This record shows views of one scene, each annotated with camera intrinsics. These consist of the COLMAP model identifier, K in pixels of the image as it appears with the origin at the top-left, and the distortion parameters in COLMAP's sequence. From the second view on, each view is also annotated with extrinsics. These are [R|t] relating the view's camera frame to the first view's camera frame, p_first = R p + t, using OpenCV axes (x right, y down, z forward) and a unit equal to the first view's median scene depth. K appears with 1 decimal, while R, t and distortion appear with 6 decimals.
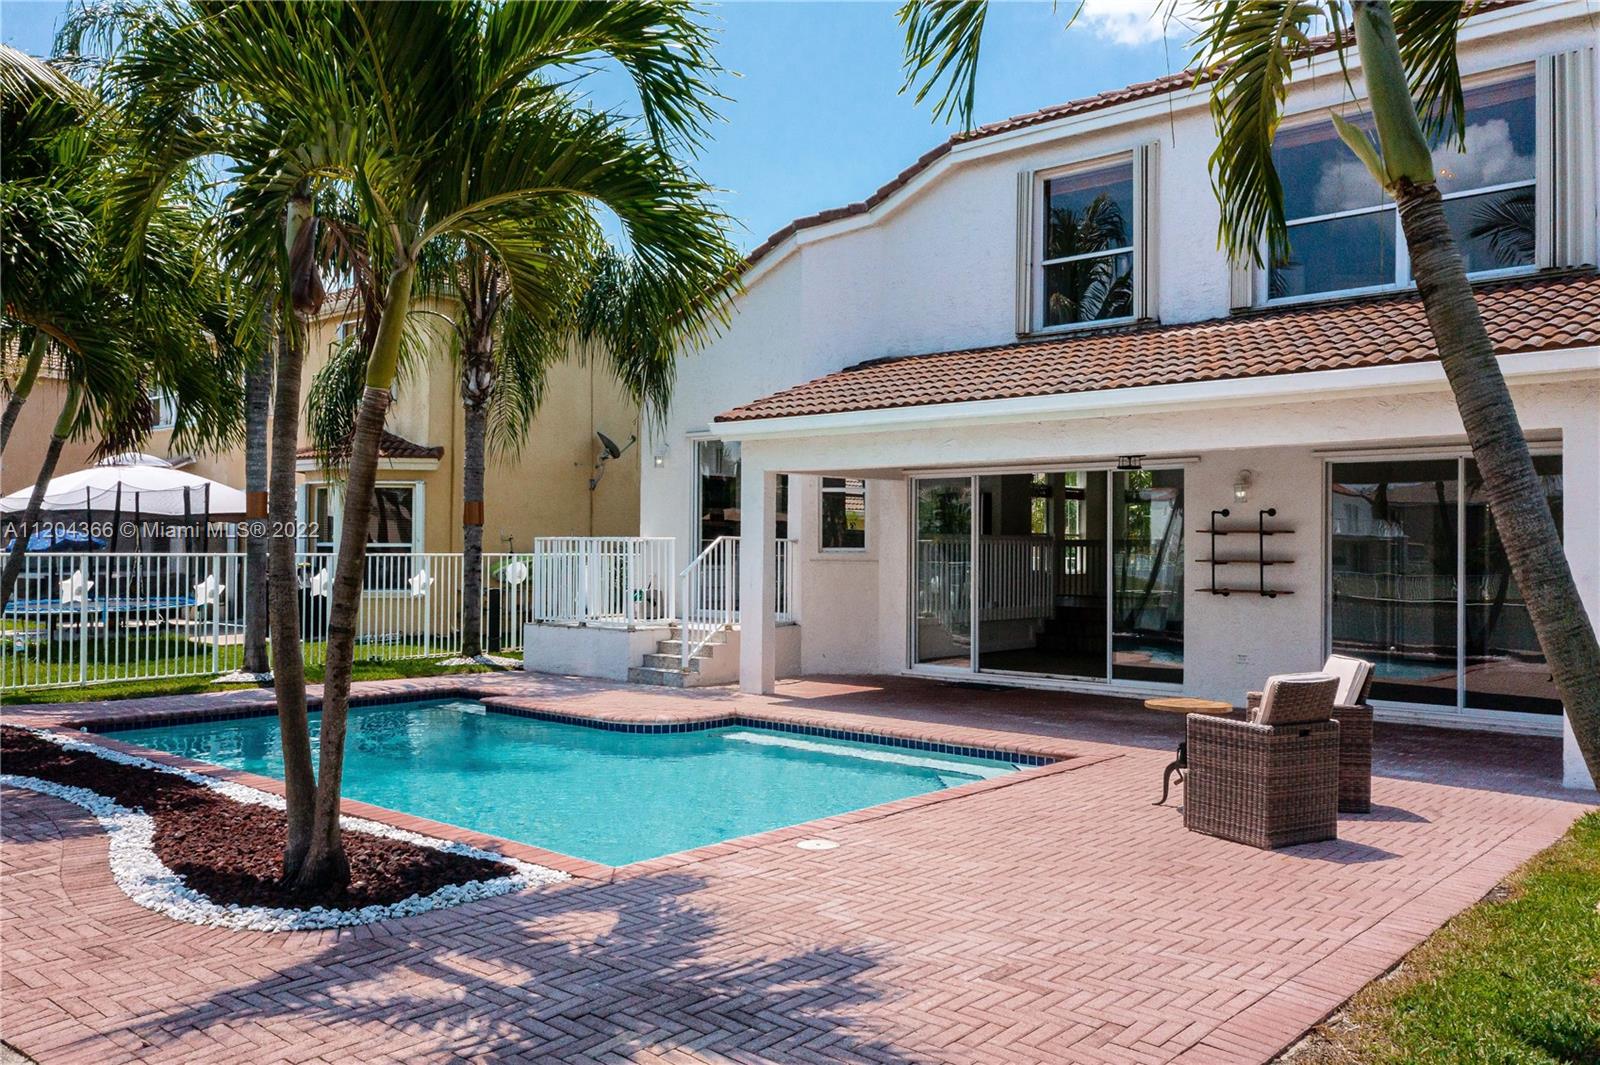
lens RADIAL K [[1275.5, 0, 791.9], [0, 1275.5, 538.7], [0, 0, 1]] dist [0.015735, 0.019650]
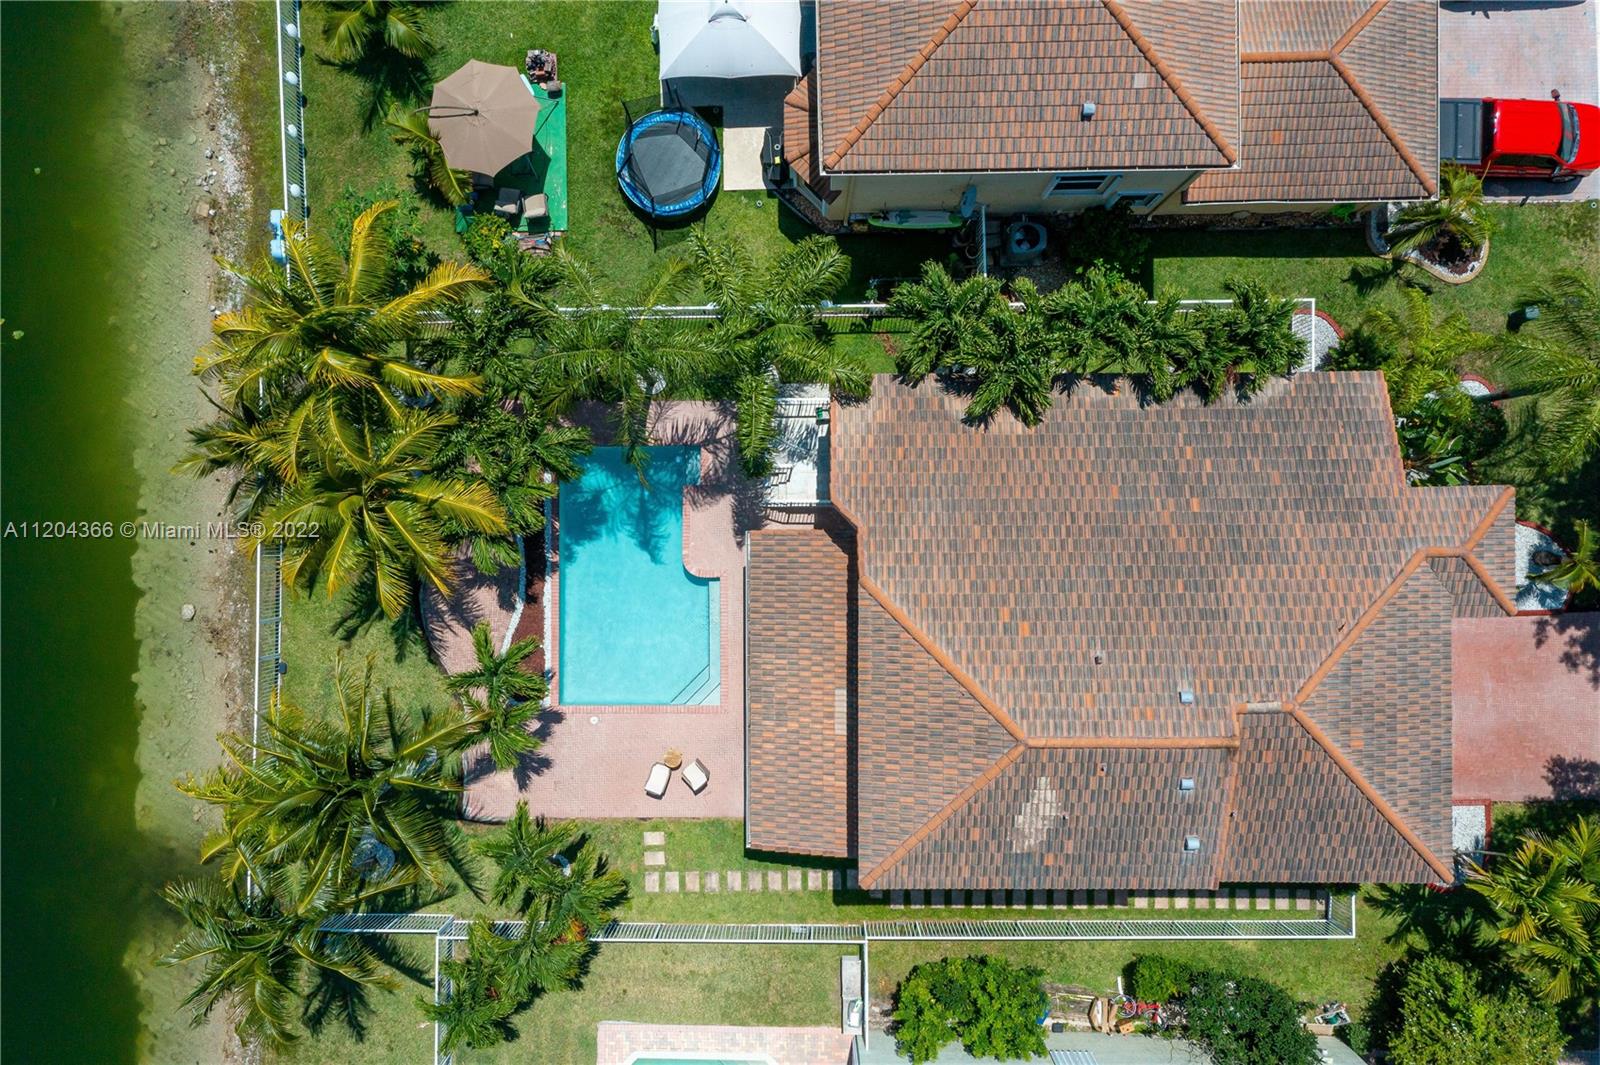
lens RADIAL K [[1275.5, 0, 796.0], [0, 1275.5, 535.0], [0, 0, 1]] dist [0.015735, 0.019650]
pose [[0.668297, 0.743825, -0.010147, 0.035338], [0.009159, 0.005412, 0.999943, -2.620964], [0.743838, -0.668353, -0.003196, 1.092061]]
